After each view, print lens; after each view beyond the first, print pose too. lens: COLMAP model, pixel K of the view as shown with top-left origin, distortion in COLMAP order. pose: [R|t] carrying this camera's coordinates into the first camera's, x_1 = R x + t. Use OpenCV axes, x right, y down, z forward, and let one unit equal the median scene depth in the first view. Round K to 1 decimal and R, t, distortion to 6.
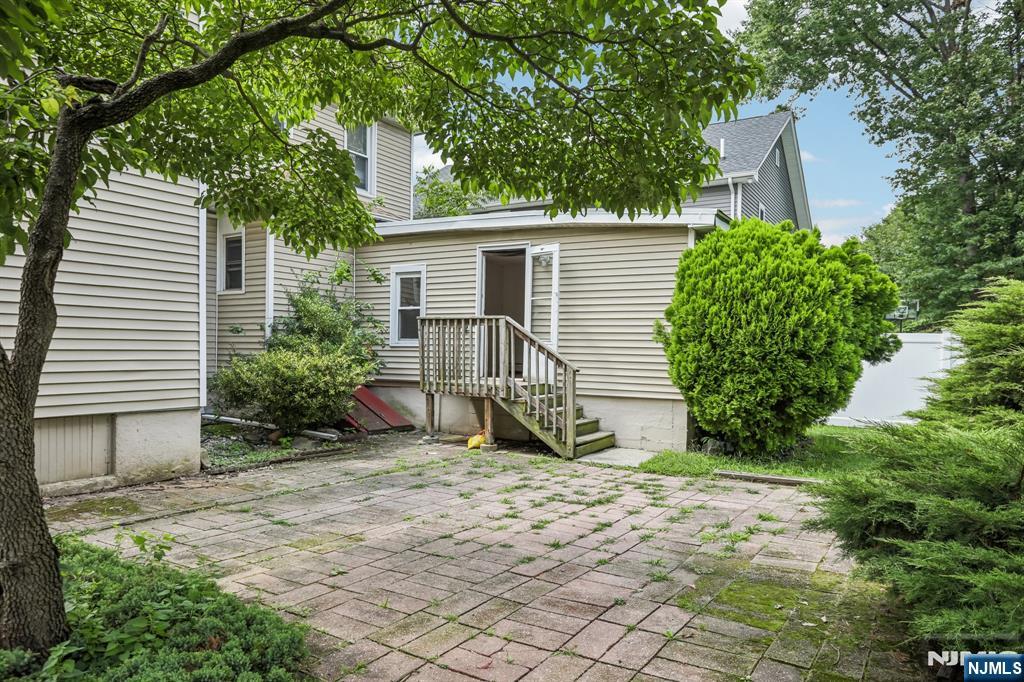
lens RADIAL K [[686.1, 0, 512.0], [0, 686.1, 341.0], [0, 0, 1]] dist [0.000951, 0.000922]
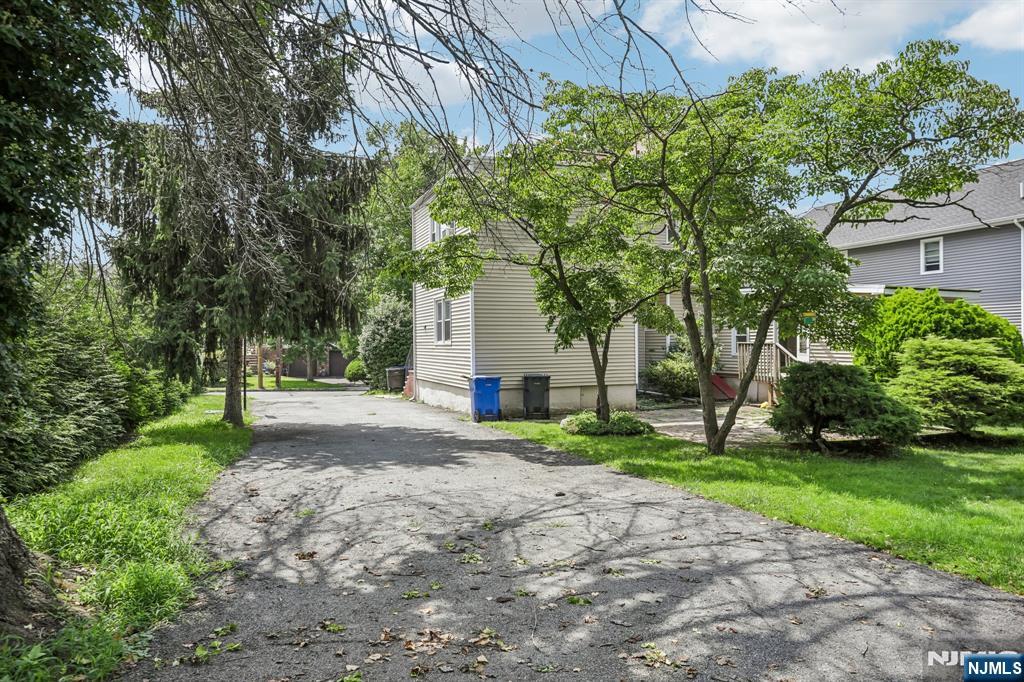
lens RADIAL K [[686.1, 0, 512.0], [0, 686.1, 341.0], [0, 0, 1]] dist [0.000951, 0.000922]
pose [[0.810194, -0.018493, -0.585869, 0.564790], [0.021587, 0.999766, -0.001705, -0.056502], [0.585764, -0.011266, 0.810404, -1.119904]]
